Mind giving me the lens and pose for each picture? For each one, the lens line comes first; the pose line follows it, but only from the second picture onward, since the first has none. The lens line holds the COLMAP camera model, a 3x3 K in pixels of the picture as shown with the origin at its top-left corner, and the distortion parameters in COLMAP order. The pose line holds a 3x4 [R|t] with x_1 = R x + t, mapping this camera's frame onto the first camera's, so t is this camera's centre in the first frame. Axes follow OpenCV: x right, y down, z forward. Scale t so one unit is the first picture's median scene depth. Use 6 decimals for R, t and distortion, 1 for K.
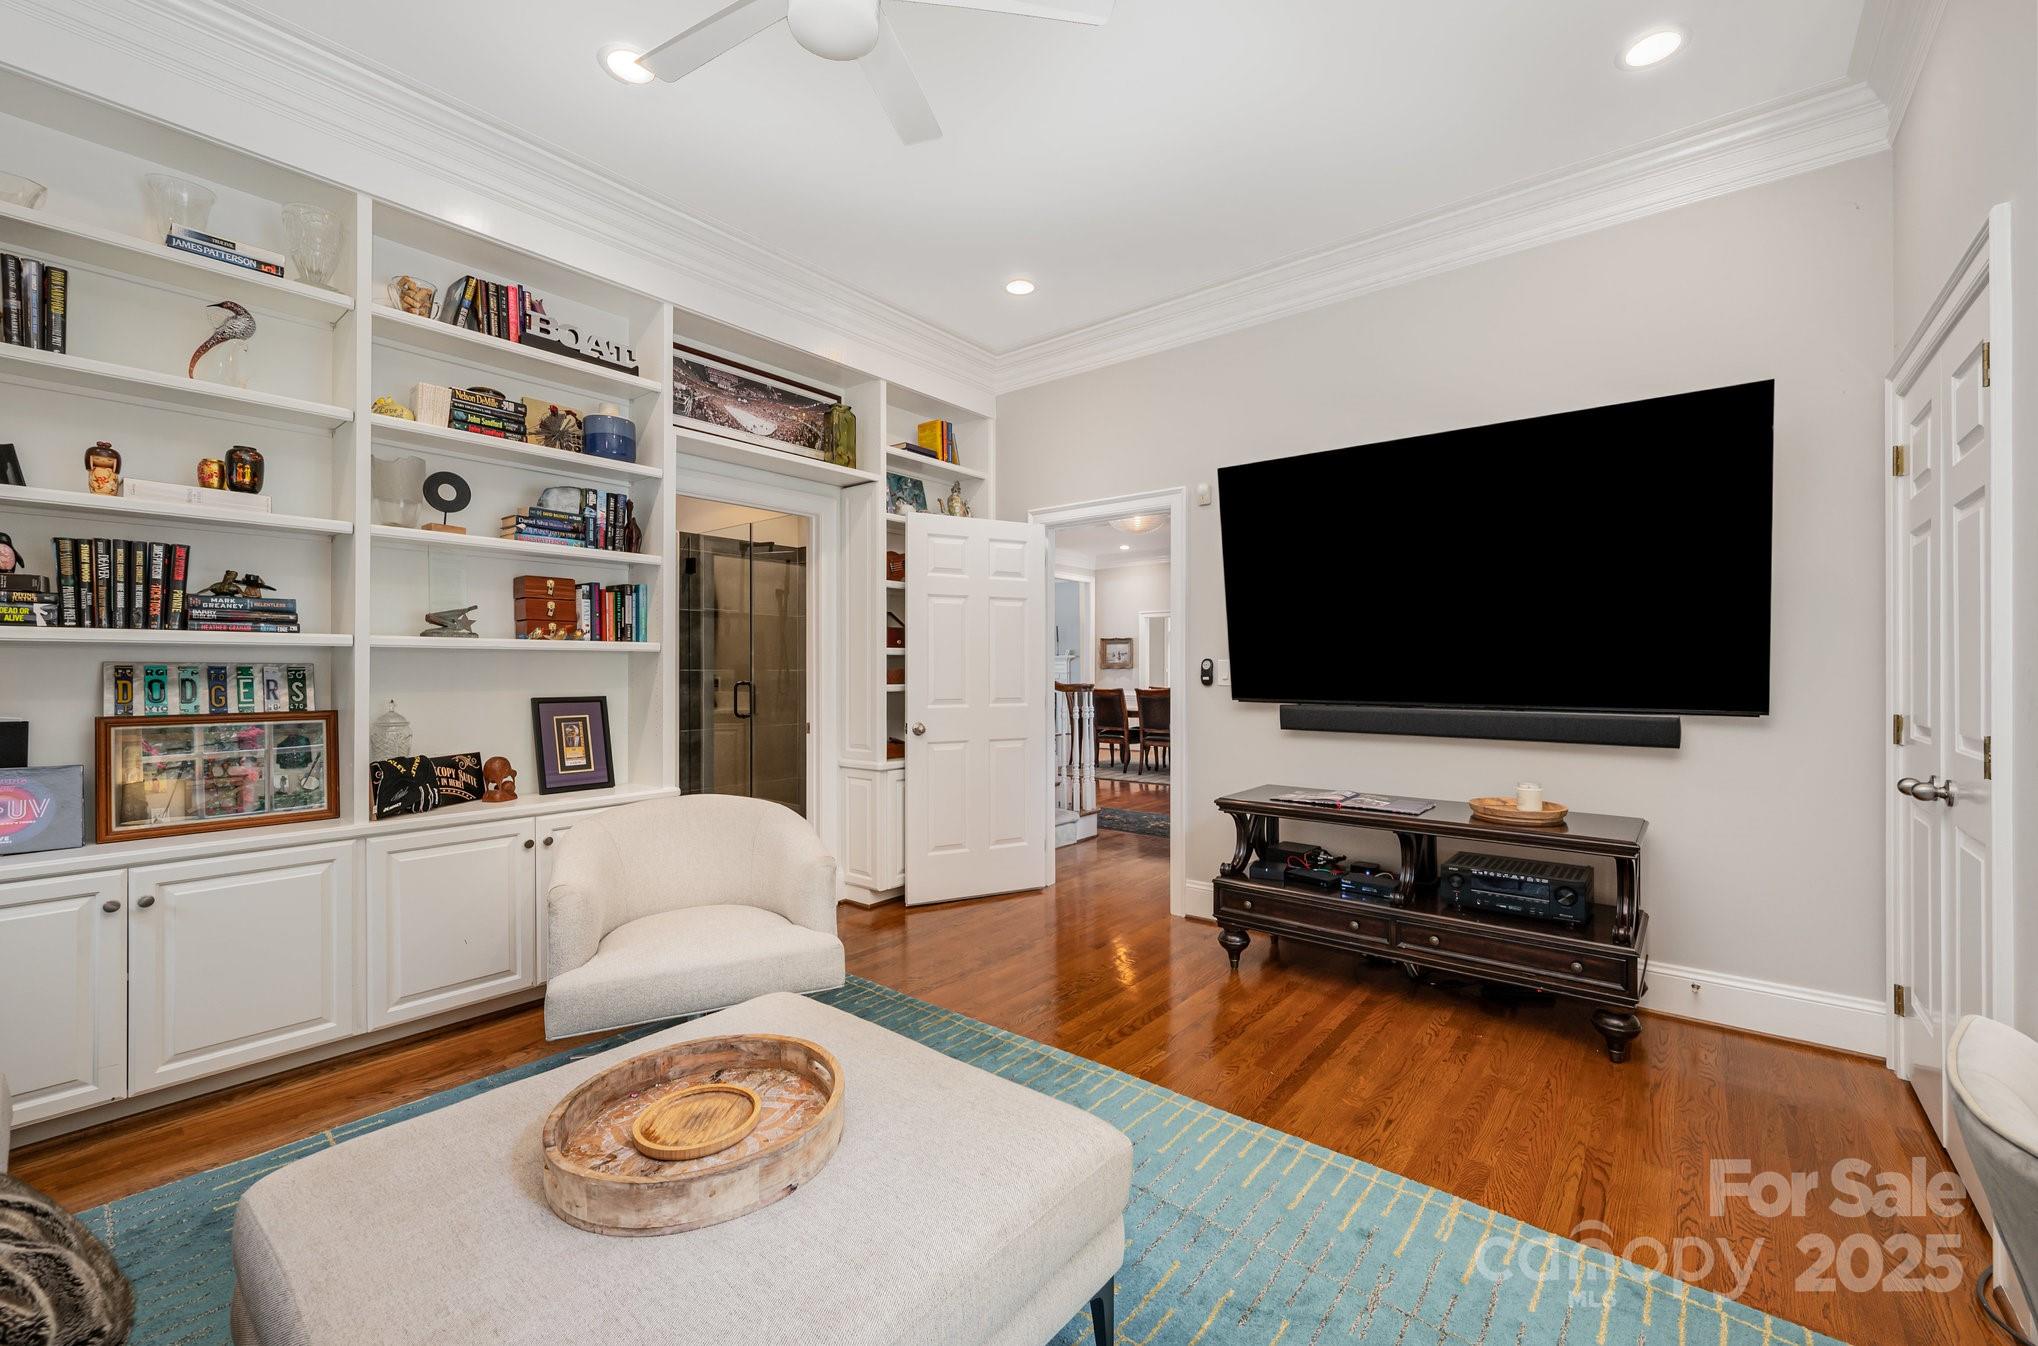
lens RADIAL K [[824.2, 0, 1019.0], [0, 824.2, 673.0], [0, 0, 1]] dist [-0.000020, -0.000002]
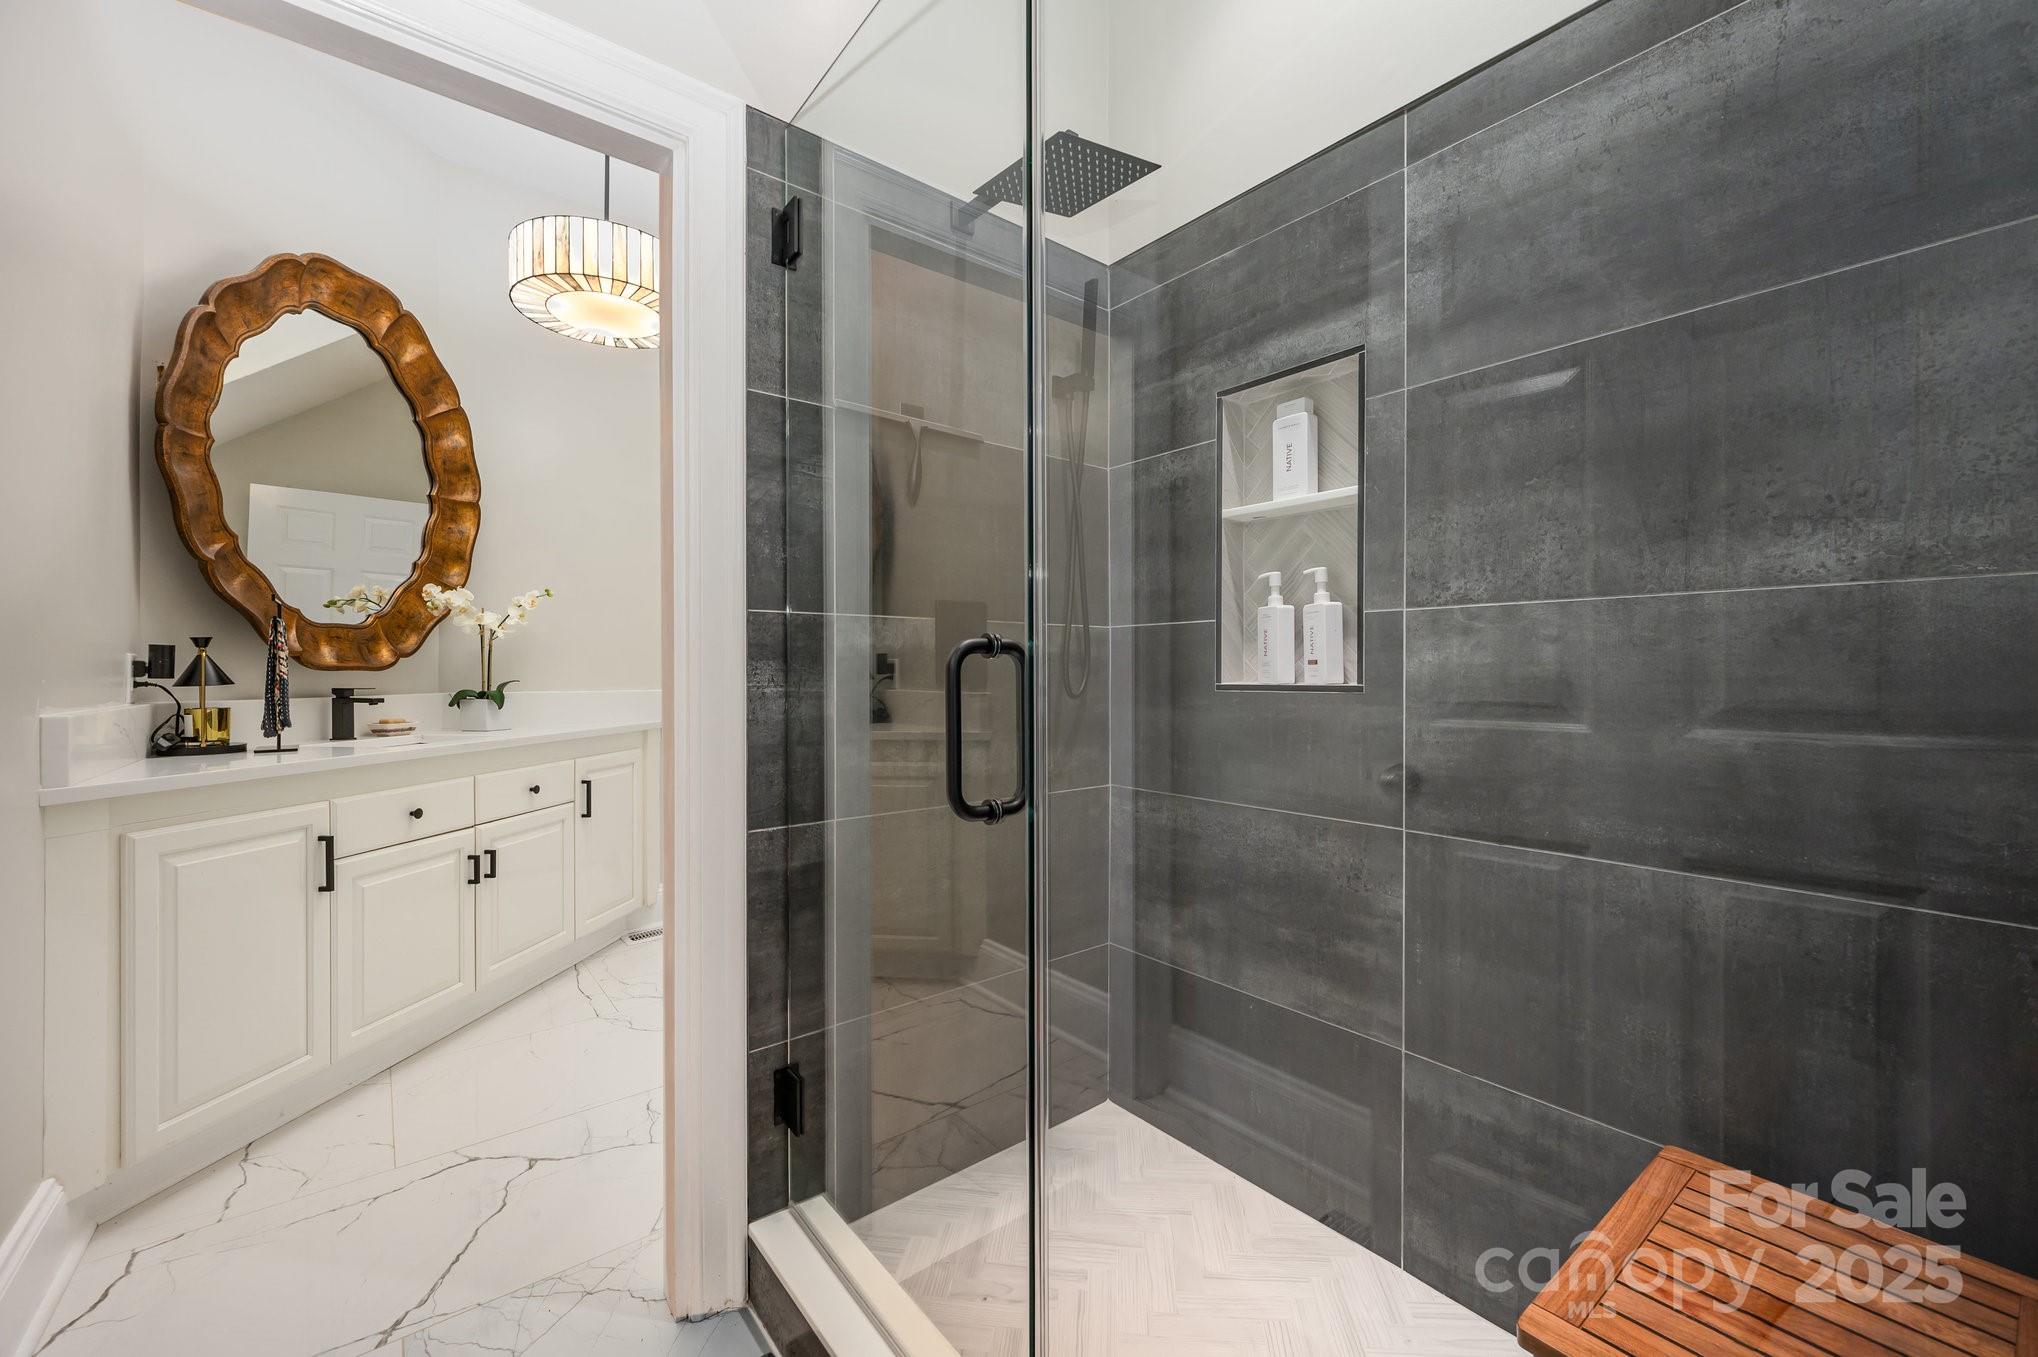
lens RADIAL K [[815.3, 0, 1019.0], [0, 815.3, 678.5], [0, 0, 1]] dist [-0.000394, -0.000049]
pose [[0.977601, 0.003602, -0.210436, -0.261590], [-0.003000, 0.999990, 0.003179, 0.017538], [0.210446, -0.002476, 0.977602, 0.739660]]
